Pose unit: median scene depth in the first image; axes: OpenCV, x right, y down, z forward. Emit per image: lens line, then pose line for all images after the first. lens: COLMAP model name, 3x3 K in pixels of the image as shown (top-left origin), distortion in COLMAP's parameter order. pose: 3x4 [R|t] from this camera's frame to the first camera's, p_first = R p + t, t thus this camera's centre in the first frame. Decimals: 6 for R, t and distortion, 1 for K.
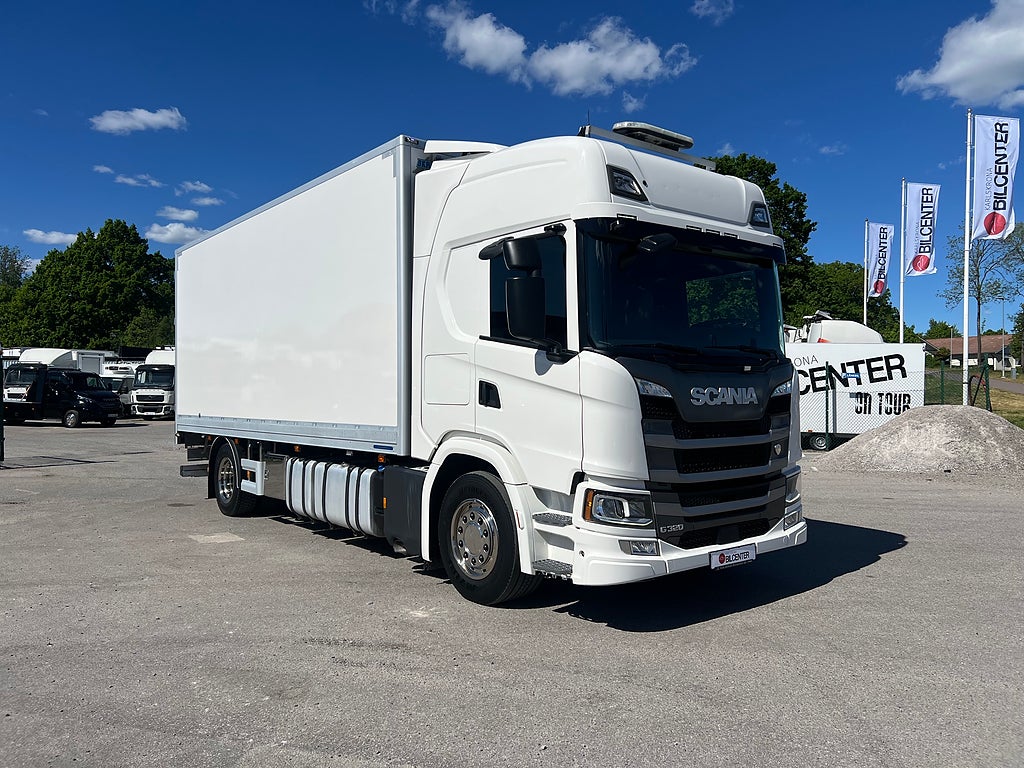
lens RADIAL K [[780.3, 0, 522.6], [0, 780.3, 374.5], [0, 0, 1]] dist [0.051576, -0.056445]
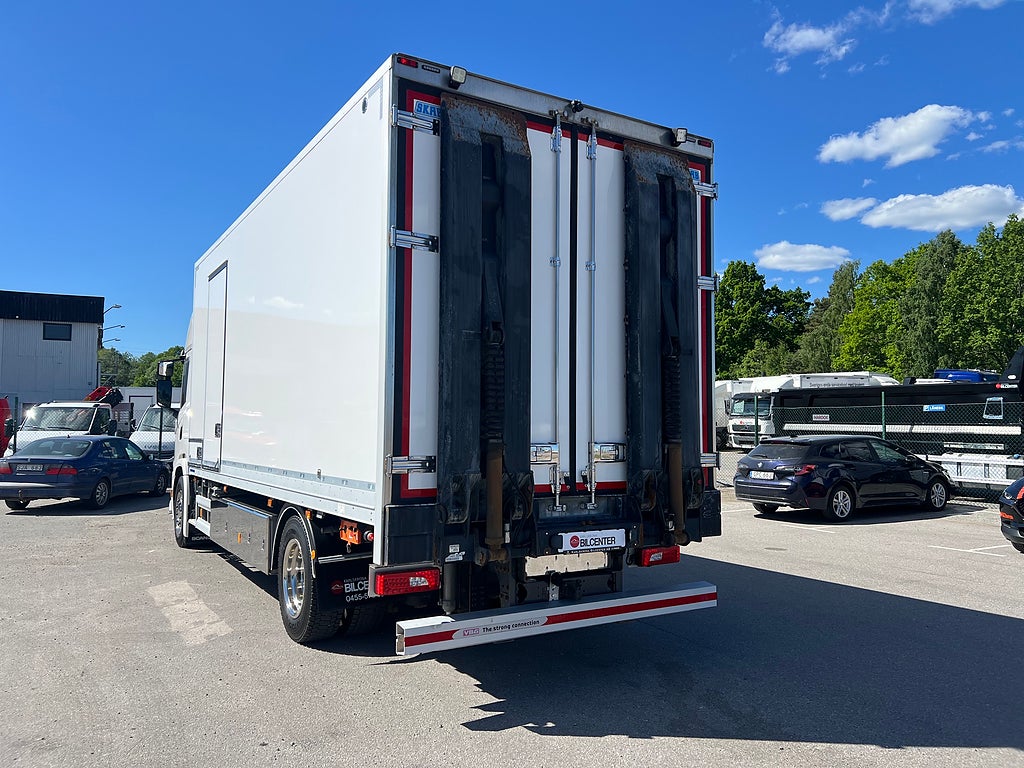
lens RADIAL K [[780.3, 0, 510.0], [0, 780.3, 387.9], [0, 0, 1]] dist [0.051576, -0.056445]
pose [[0.676938, -0.037128, -0.735103, 0.443829], [0.022301, 0.999303, -0.029936, 0.005243], [0.735702, 0.003871, 0.677294, 0.504826]]
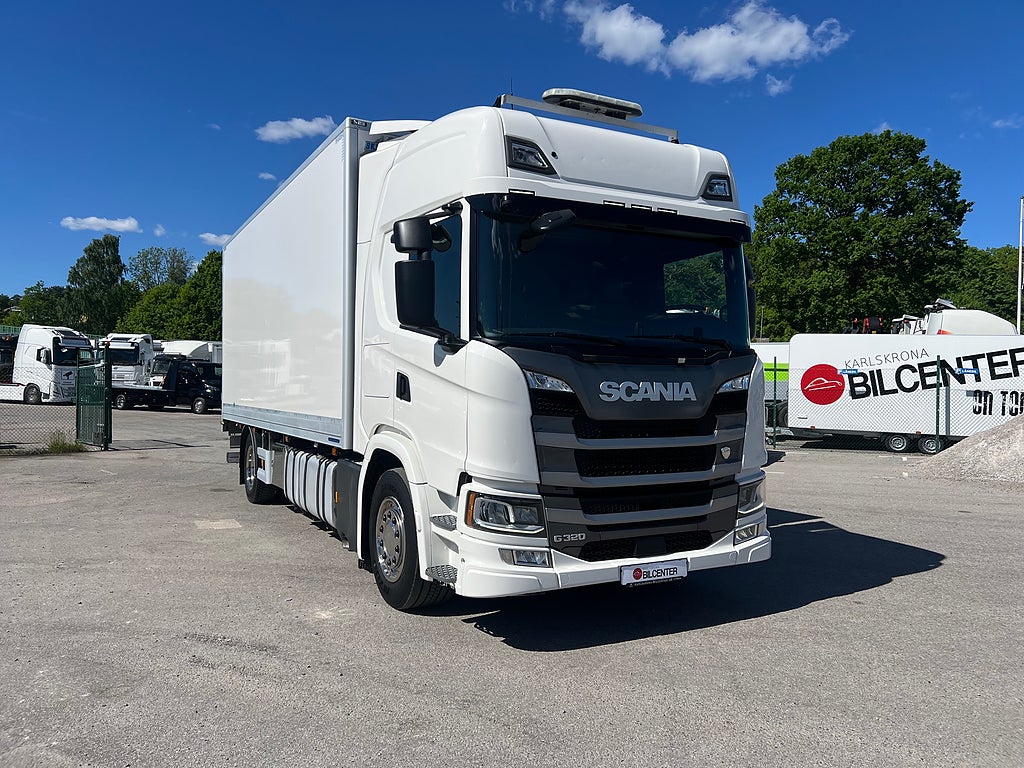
lens RADIAL K [[780.3, 0, 514.3], [0, 780.3, 367.8], [0, 0, 1]] dist [0.051576, -0.056445]
pose [[0.983007, 0.007183, -0.183426, 0.151605], [-0.007158, 0.999974, 0.000797, 0.000750], [0.183427, 0.000530, 0.983033, 0.056280]]
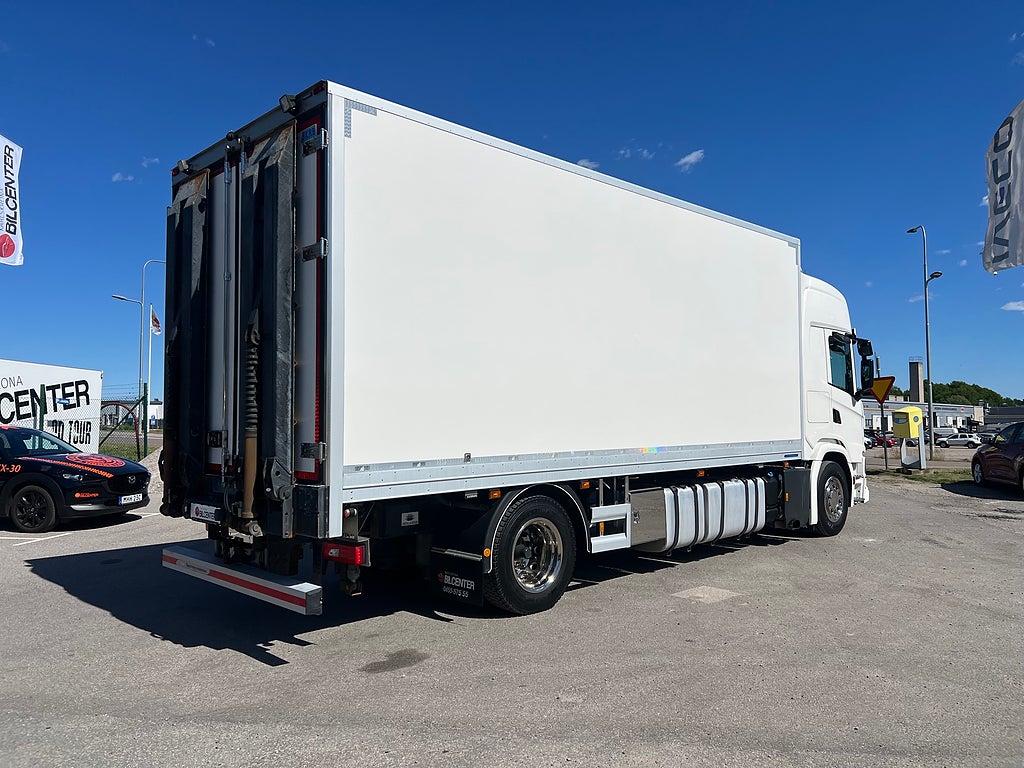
lens RADIAL K [[780.3, 0, 531.2], [0, 780.3, 371.0], [0, 0, 1]] dist [0.051576, -0.056445]
pose [[-0.104410, 0.062286, 0.992582, -1.026024], [-0.018403, 0.997745, -0.064546, 0.029242], [-0.994364, -0.025006, -0.103029, 1.094217]]
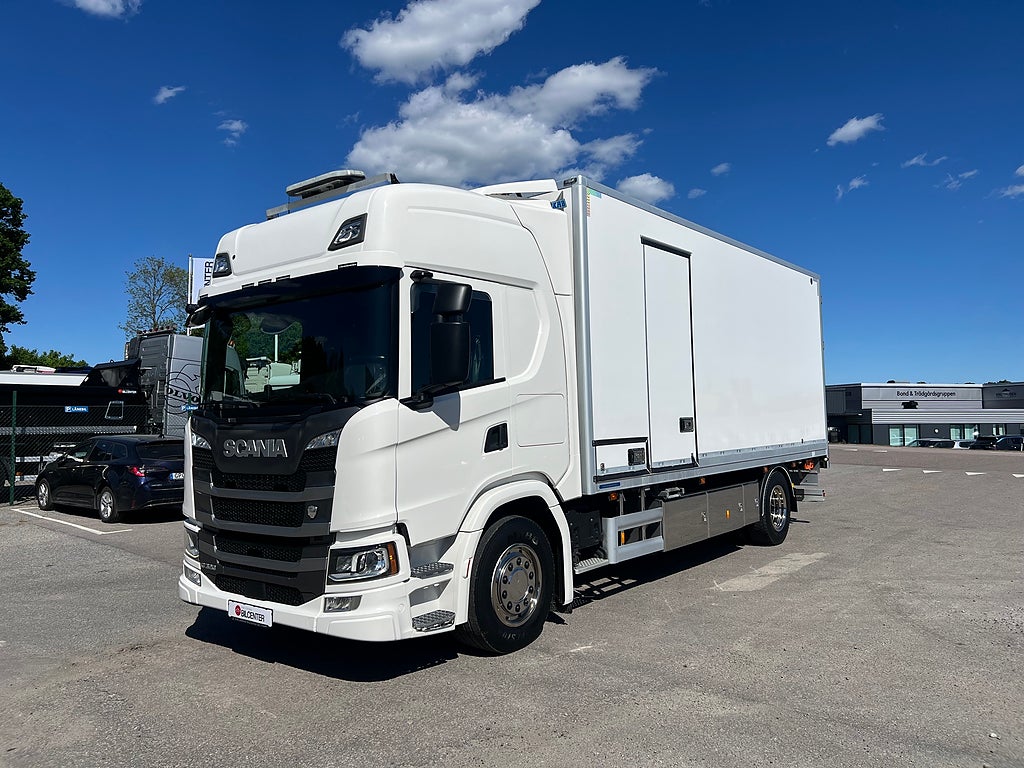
lens RADIAL K [[784.7, 0, 507.9], [0, 784.7, 379.0], [0, 0, 1]] dist [0.048760, -0.050115]
pose [[0.446859, 0.039125, 0.893749, -1.195839], [-0.011850, 0.999214, -0.037817, 0.006082], [-0.894526, 0.006308, 0.446971, 0.648496]]
